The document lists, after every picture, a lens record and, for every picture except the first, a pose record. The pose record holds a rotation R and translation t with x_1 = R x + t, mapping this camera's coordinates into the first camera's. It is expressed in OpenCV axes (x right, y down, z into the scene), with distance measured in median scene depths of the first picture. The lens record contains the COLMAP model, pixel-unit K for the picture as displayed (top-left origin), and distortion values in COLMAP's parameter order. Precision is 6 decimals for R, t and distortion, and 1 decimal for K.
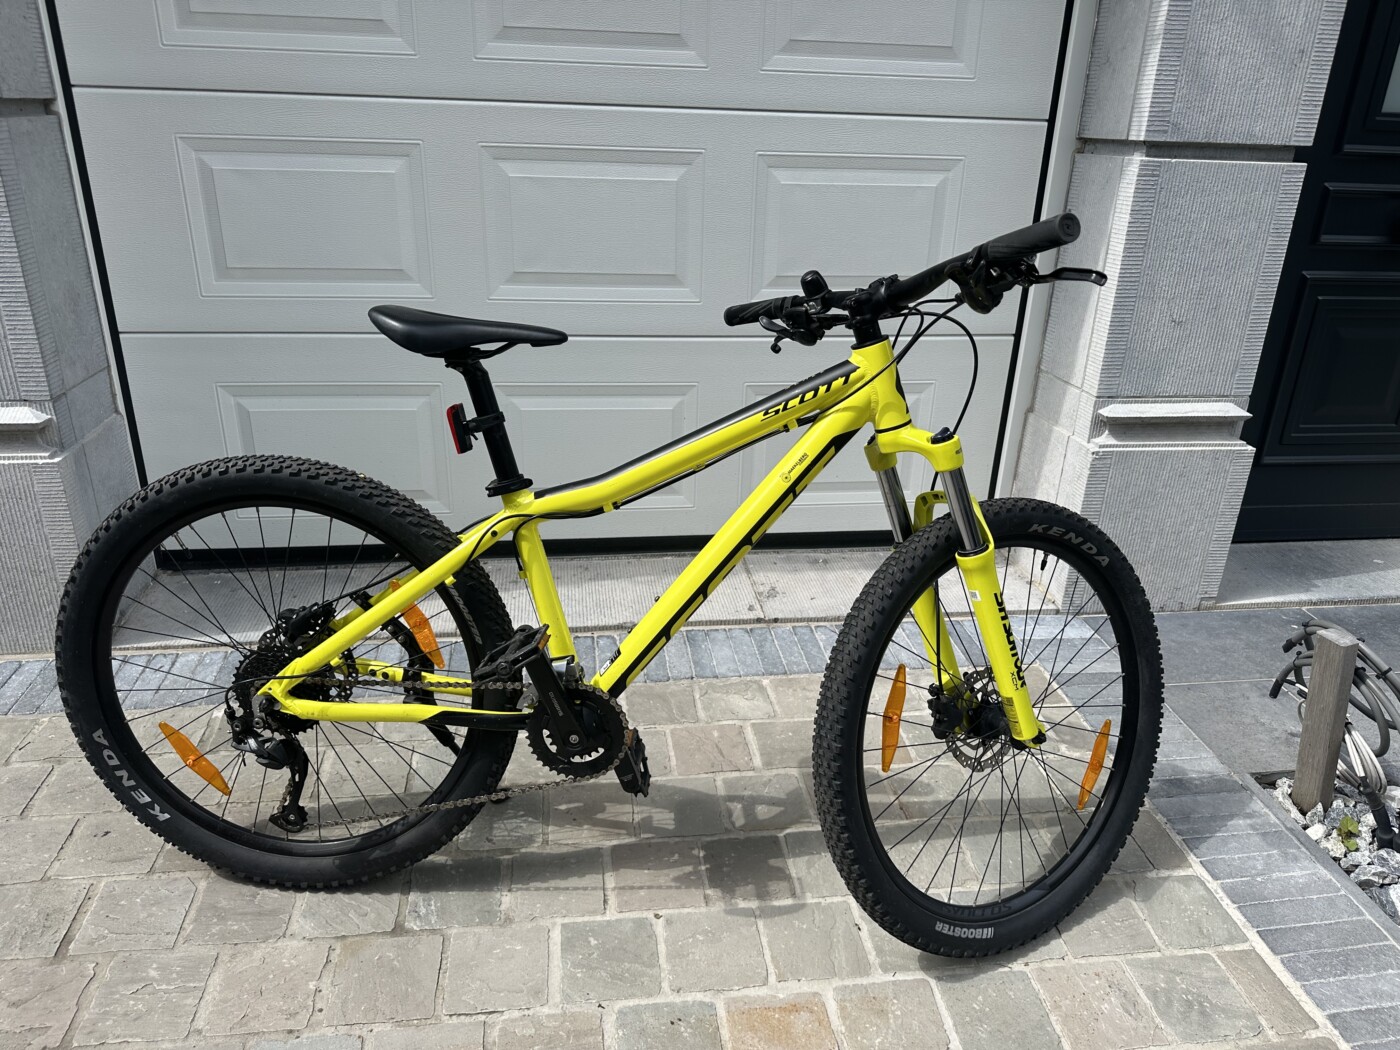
lens RADIAL K [[1001.5, 0, 691.7], [0, 1001.5, 521.9], [0, 0, 1]] dist [0.031027, -0.029611]
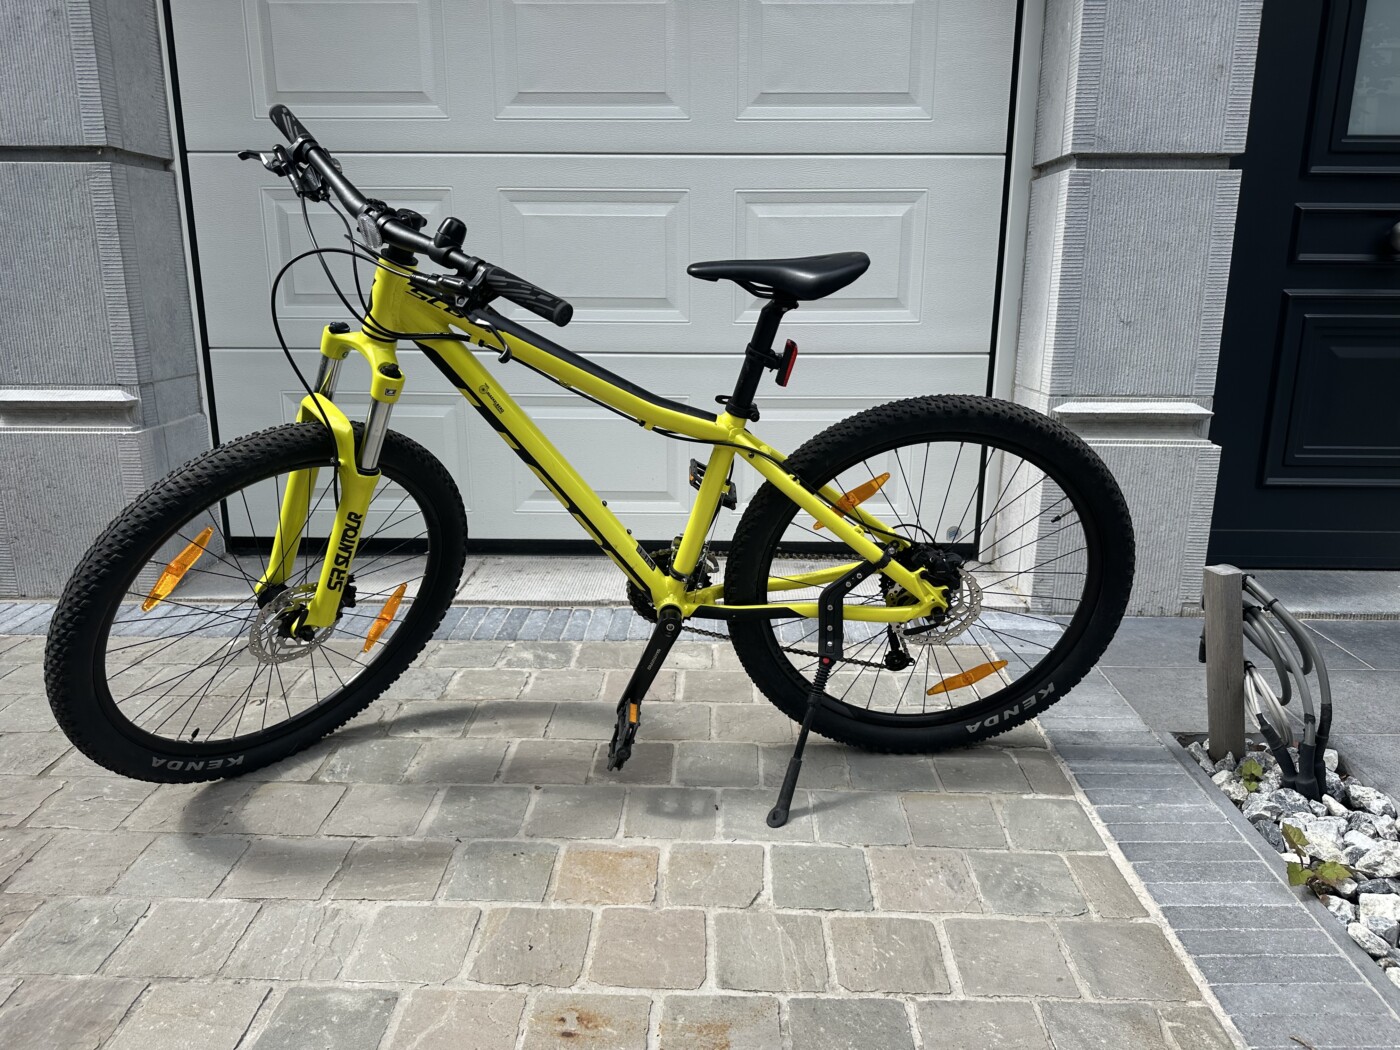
lens RADIAL K [[1001.5, 0, 694.3], [0, 1001.5, 523.3], [0, 0, 1]] dist [0.031027, -0.029611]
pose [[0.985719, 0.013447, -0.167862, 0.235866], [-0.039230, 0.987718, -0.151240, 0.197821], [0.163767, 0.155666, 0.974140, -0.064284]]
